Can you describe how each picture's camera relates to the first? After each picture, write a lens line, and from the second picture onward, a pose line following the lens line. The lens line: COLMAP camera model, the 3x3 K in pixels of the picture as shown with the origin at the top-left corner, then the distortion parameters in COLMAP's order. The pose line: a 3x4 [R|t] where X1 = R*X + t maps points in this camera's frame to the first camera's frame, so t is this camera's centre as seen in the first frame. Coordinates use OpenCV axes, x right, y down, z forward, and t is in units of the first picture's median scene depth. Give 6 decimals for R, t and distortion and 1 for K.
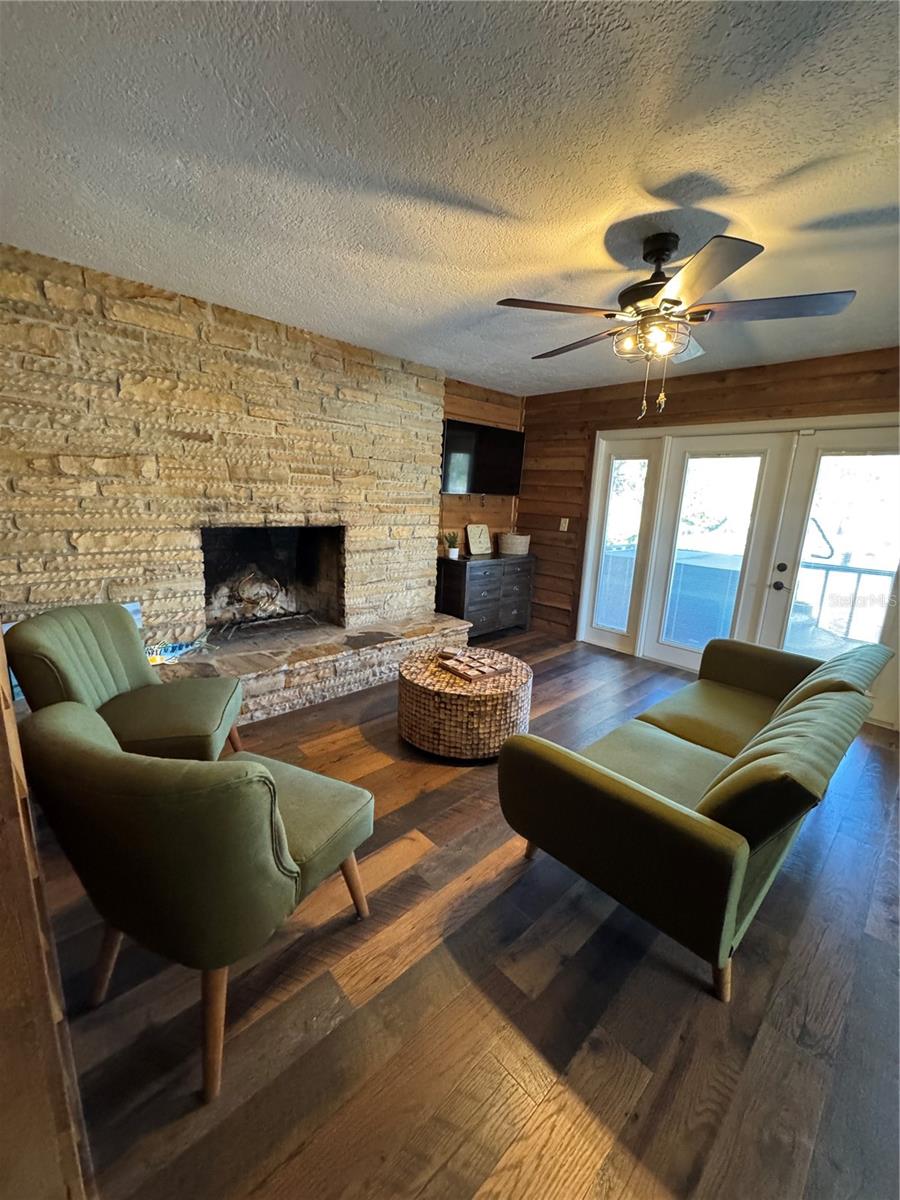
lens RADIAL K [[477.1, 0, 450.9], [0, 477.1, 599.1], [0, 0, 1]] dist [-0.001919, 0.000169]
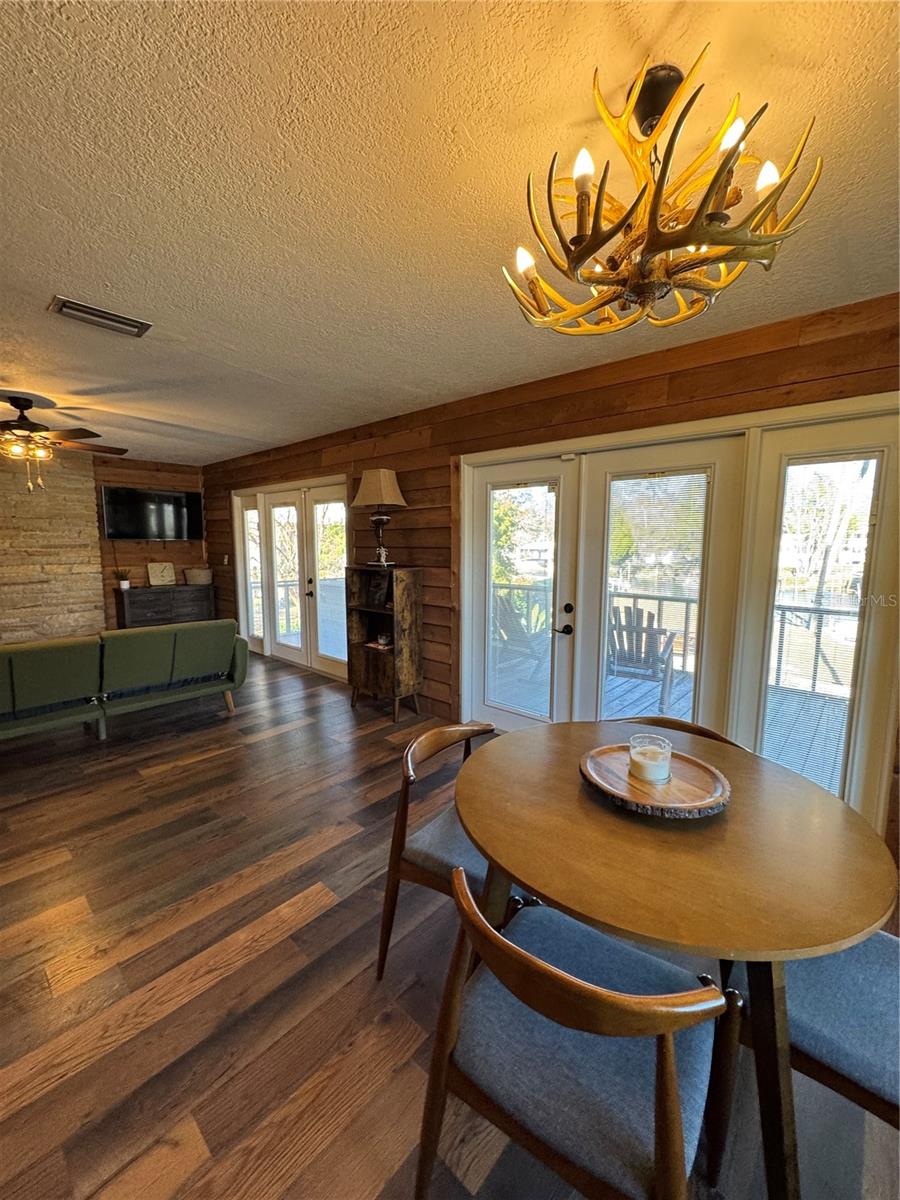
lens RADIAL K [[478.1, 0, 451.1], [0, 478.1, 599.5], [0, 0, 1]] dist [-0.003903, 0.000718]
pose [[0.996295, -0.048549, 0.070988, 1.163319], [0.055070, 0.994142, -0.093002, 0.167643], [-0.066057, 0.096566, 0.993132, -0.518864]]
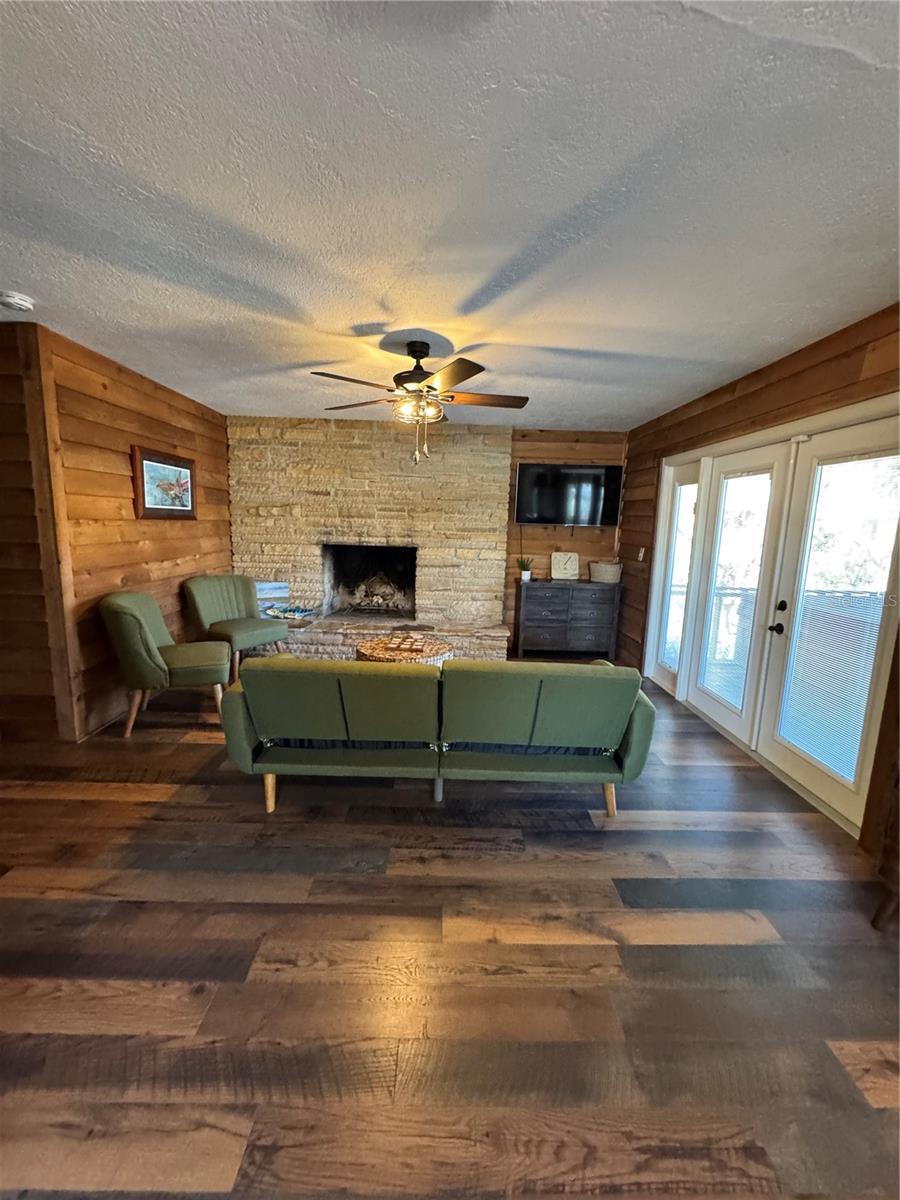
lens RADIAL K [[477.1, 0, 450.9], [0, 477.1, 599.1], [0, 0, 1]] dist [-0.001919, 0.000169]
pose [[0.734996, 0.087316, -0.672427, 0.946656], [-0.143784, 0.989192, -0.028714, 0.029105], [0.662652, 0.117789, 0.739607, 0.045438]]
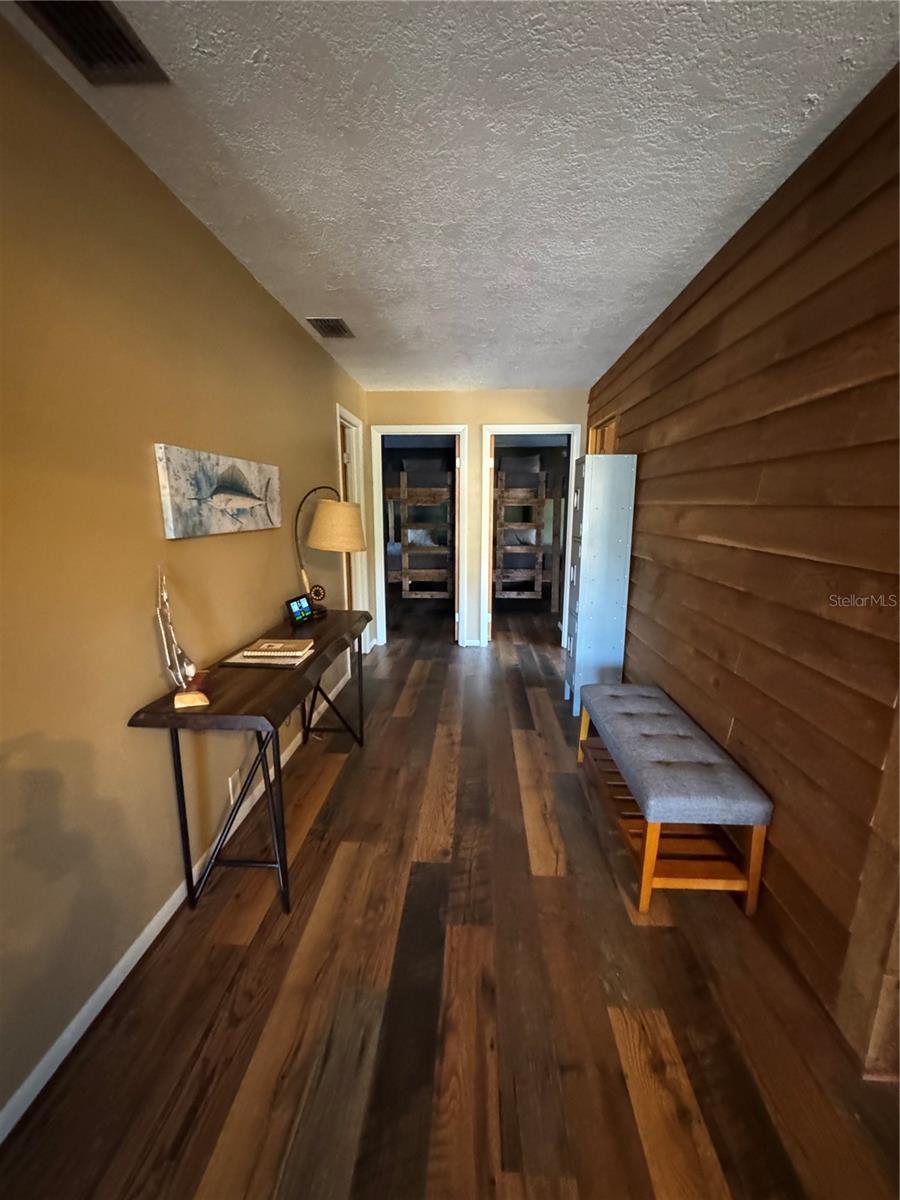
lens RADIAL K [[478.1, 0, 451.1], [0, 478.1, 599.5], [0, 0, 1]] dist [-0.003903, 0.000718]
pose [[-0.726779, 0.089990, -0.680951, 0.248113], [-0.177883, 0.932899, 0.313141, -0.021703], [0.663438, 0.348714, -0.662003, 0.189770]]
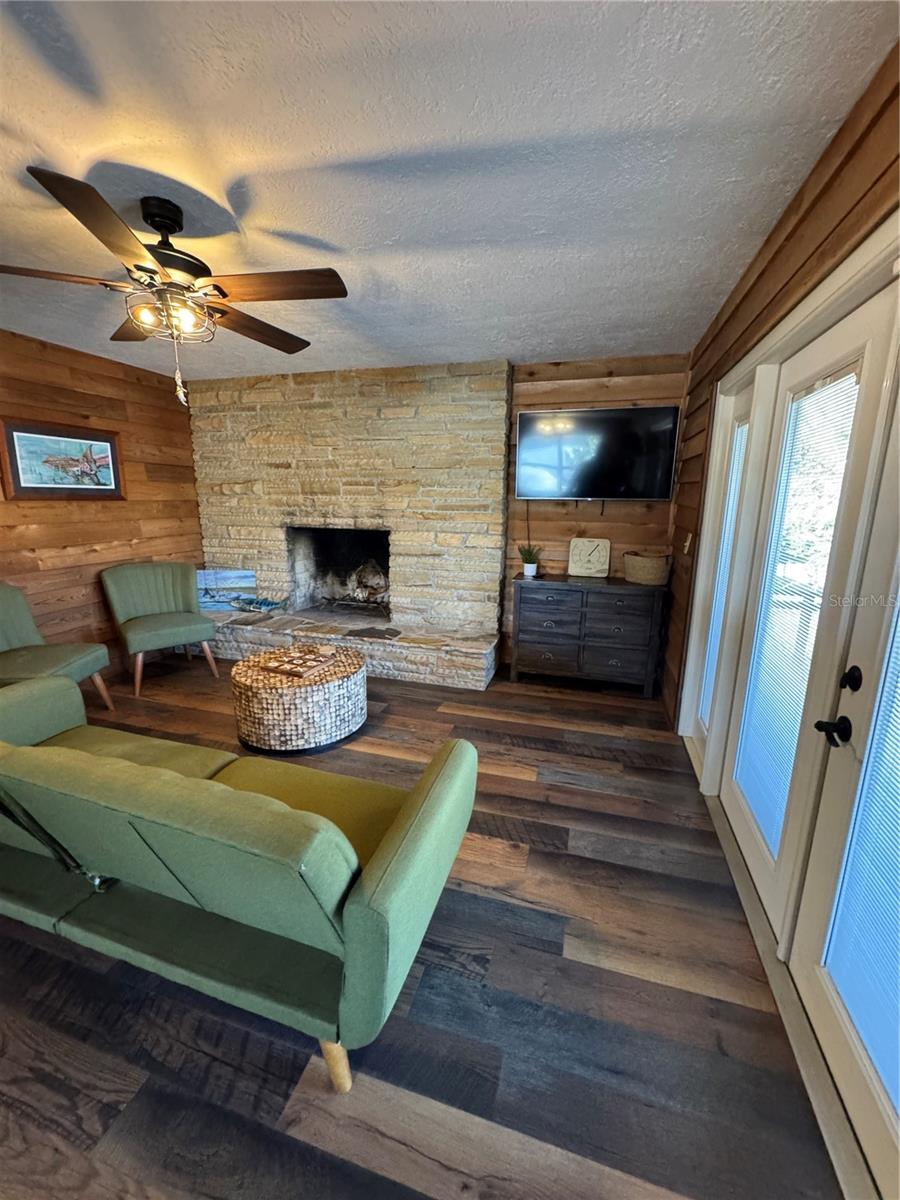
lens RADIAL K [[478.1, 0, 451.1], [0, 478.1, 599.5], [0, 0, 1]] dist [-0.003903, 0.000718]
pose [[0.496545, 0.146216, -0.855607, 0.963257], [-0.177355, 0.982005, 0.064889, -0.107721], [0.849699, 0.119526, 0.513542, 0.657839]]
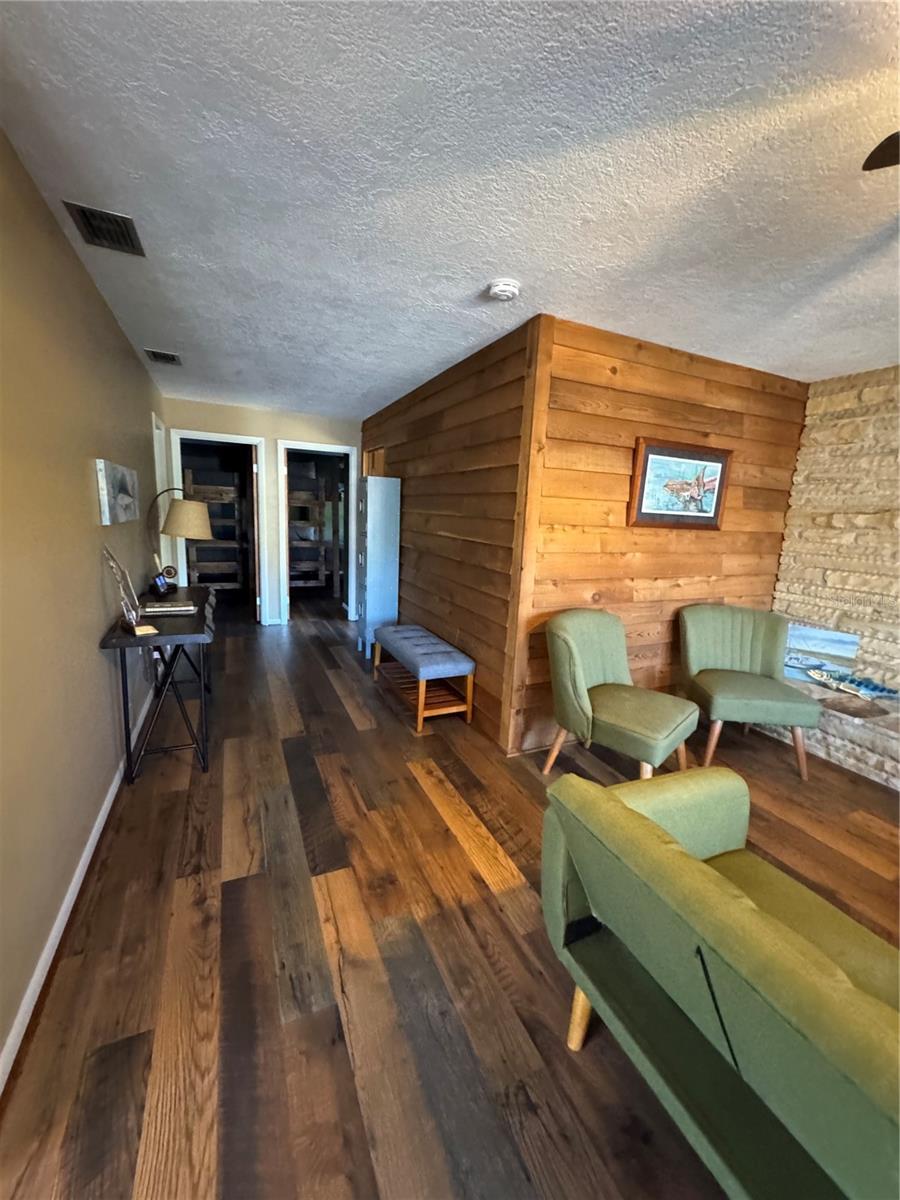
lens RADIAL K [[477.1, 0, 450.9], [0, 477.1, 599.1], [0, 0, 1]] dist [-0.001919, 0.000169]
pose [[-0.321308, 0.115529, -0.939901, 0.643520], [-0.260806, 0.943351, 0.205110, -0.049839], [0.910352, 0.311035, -0.272976, 0.346219]]
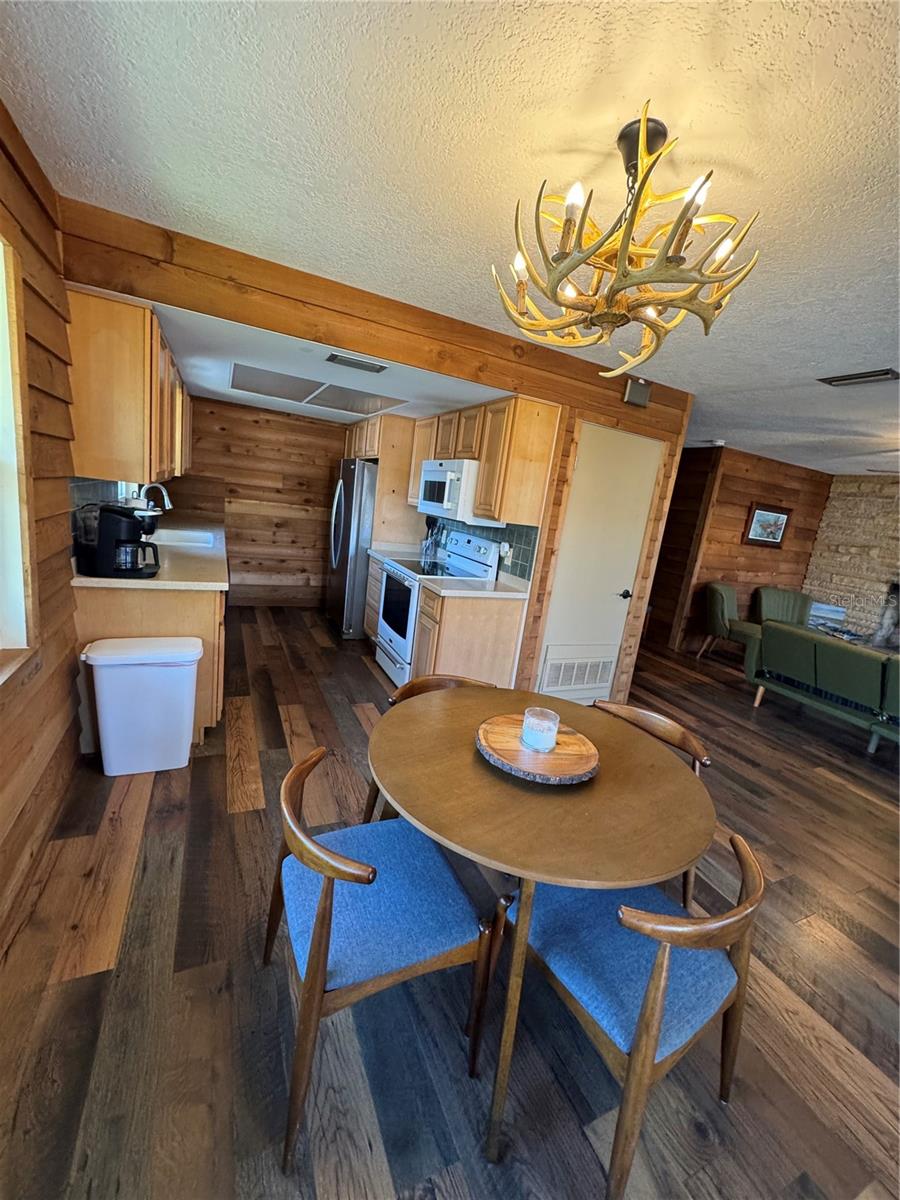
lens RADIAL K [[477.1, 0, 450.9], [0, 477.1, 599.1], [0, 0, 1]] dist [-0.001919, 0.000169]
pose [[-0.305424, 0.116486, -0.945065, 1.801709], [-0.339450, 0.913965, 0.222355, 0.087068], [0.889657, 0.388715, -0.239606, -0.124092]]
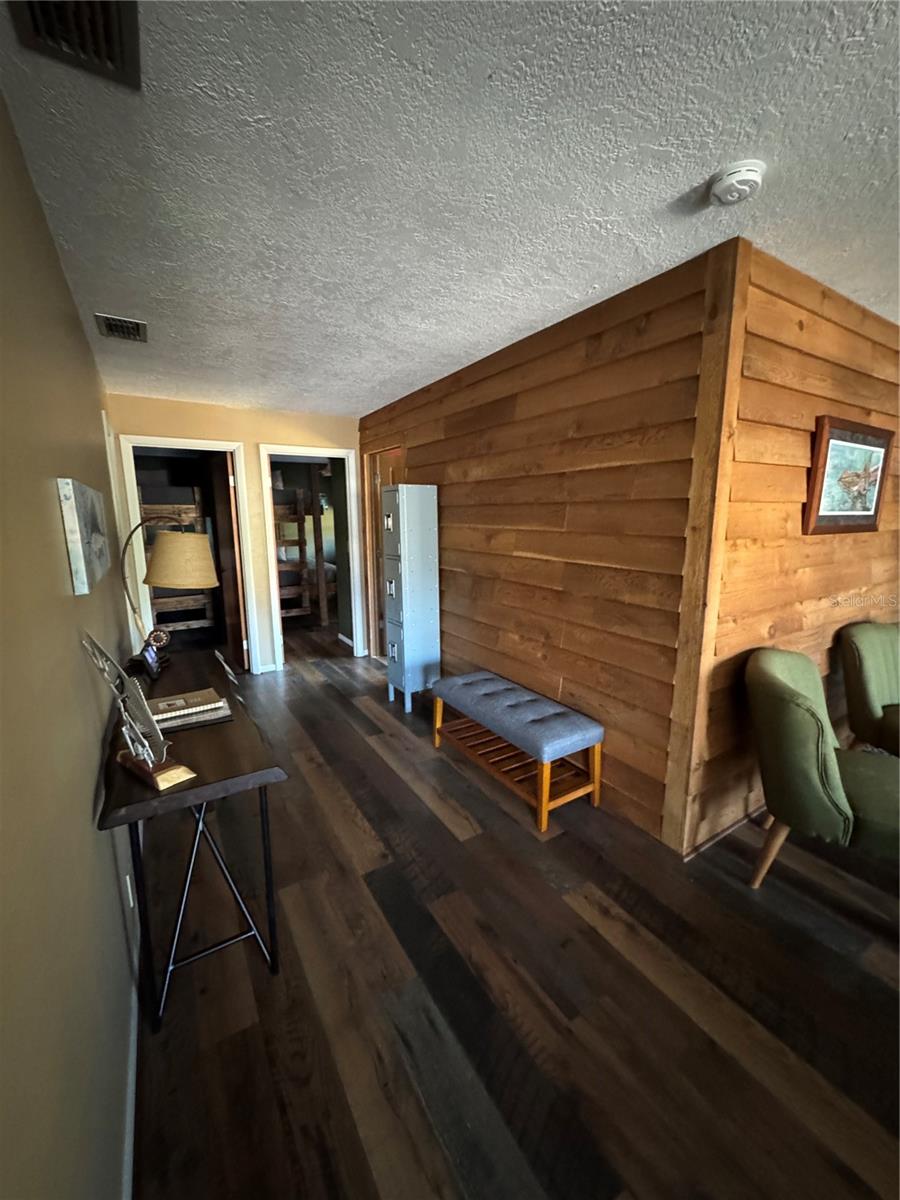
lens RADIAL K [[478.1, 0, 451.1], [0, 478.1, 599.5], [0, 0, 1]] dist [-0.003903, 0.000718]
pose [[-0.206639, 0.131910, -0.969484, 0.448045], [-0.210925, 0.961566, 0.175789, -0.004580], [0.955411, 0.240813, -0.170874, 0.005771]]
